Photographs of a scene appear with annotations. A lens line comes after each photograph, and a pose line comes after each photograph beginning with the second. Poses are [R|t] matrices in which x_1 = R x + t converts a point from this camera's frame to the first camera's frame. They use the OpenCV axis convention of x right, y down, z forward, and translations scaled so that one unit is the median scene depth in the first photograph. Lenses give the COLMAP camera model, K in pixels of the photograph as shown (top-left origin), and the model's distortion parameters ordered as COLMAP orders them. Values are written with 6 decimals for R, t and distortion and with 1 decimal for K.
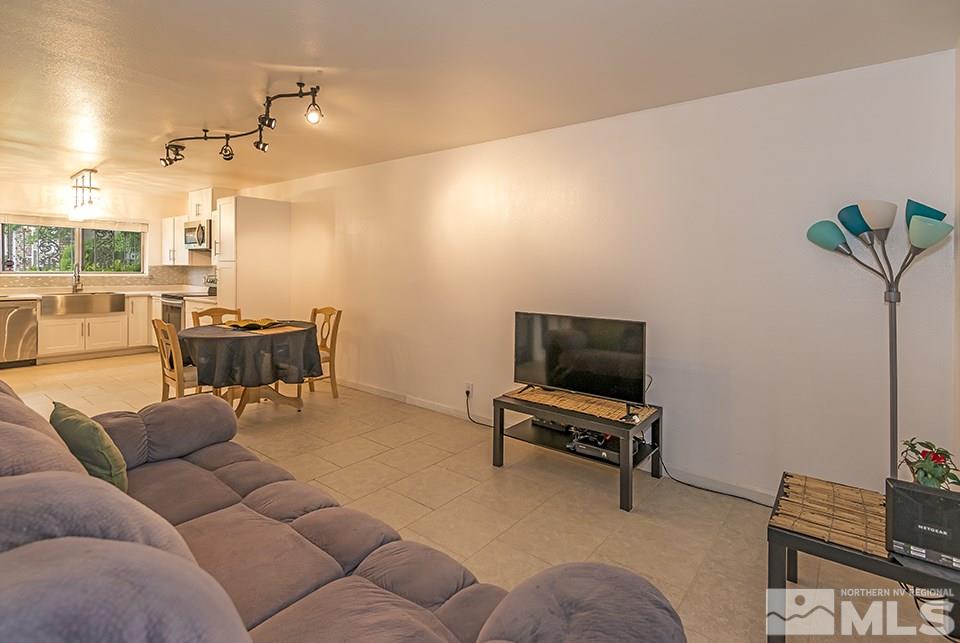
lens RADIAL K [[462.3, 0, 478.9], [0, 462.3, 249.4], [0, 0, 1]] dist [-0.003631, -0.001083]
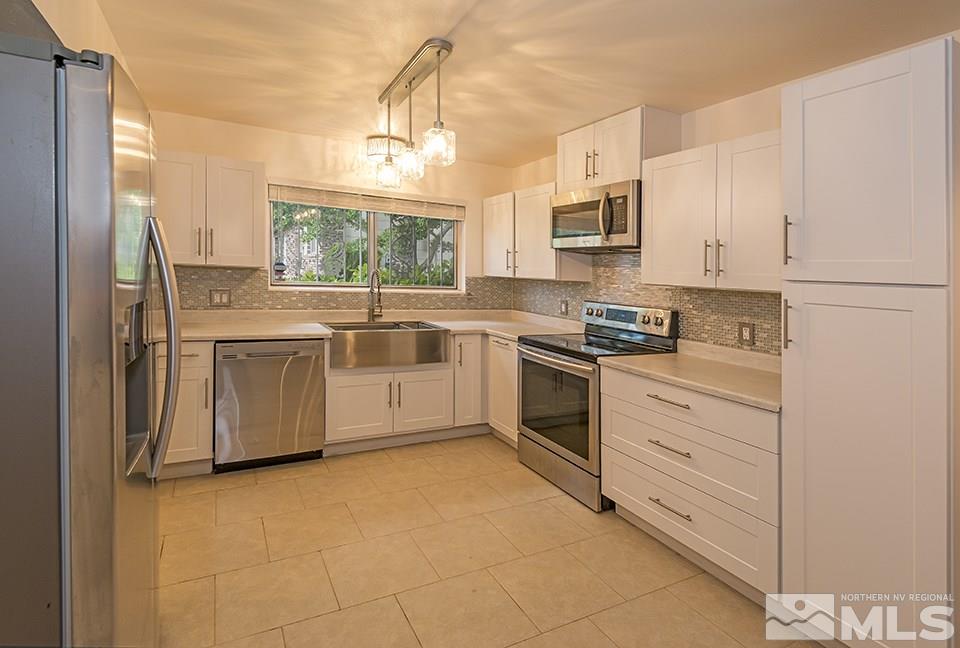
lens RADIAL K [[435.2, 0, 481.3], [0, 435.2, 275.9], [0, 0, 1]] dist [0.001802, -0.000150]
pose [[0.934522, 0.031356, -0.354522, -0.550090], [-0.018150, 0.999014, 0.040513, 0.012496], [0.355443, -0.031426, 0.934169, 0.533811]]
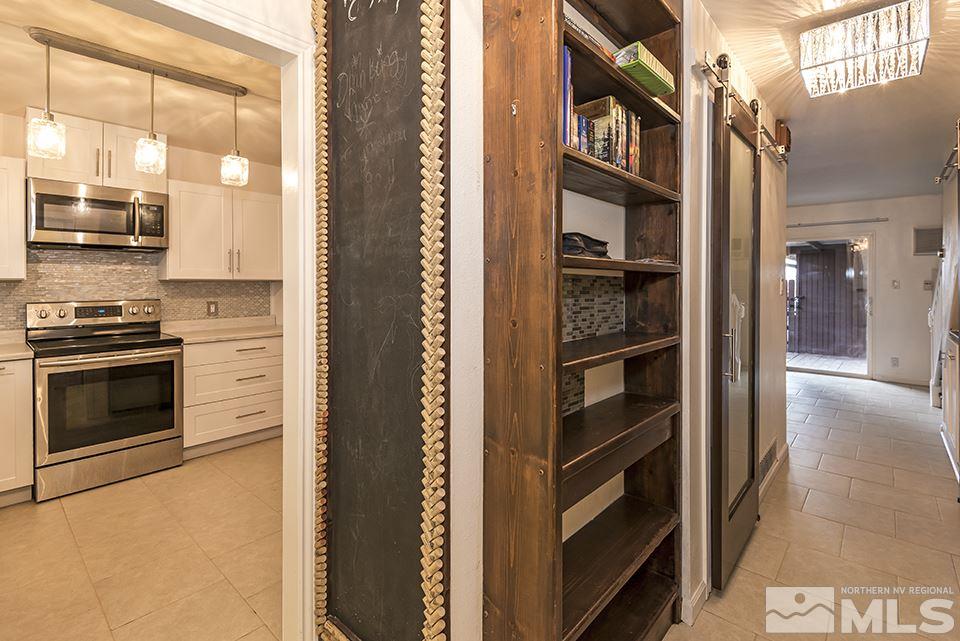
lens RADIAL K [[481.3, 0, 478.1], [0, 481.3, 277.5], [0, 0, 1]] dist [0.001863, -0.000168]
pose [[0.064468, -0.005504, 0.997905, -1.078166], [-0.039364, 0.999192, 0.008054, 0.013167], [-0.997143, -0.039801, 0.064199, 0.573692]]
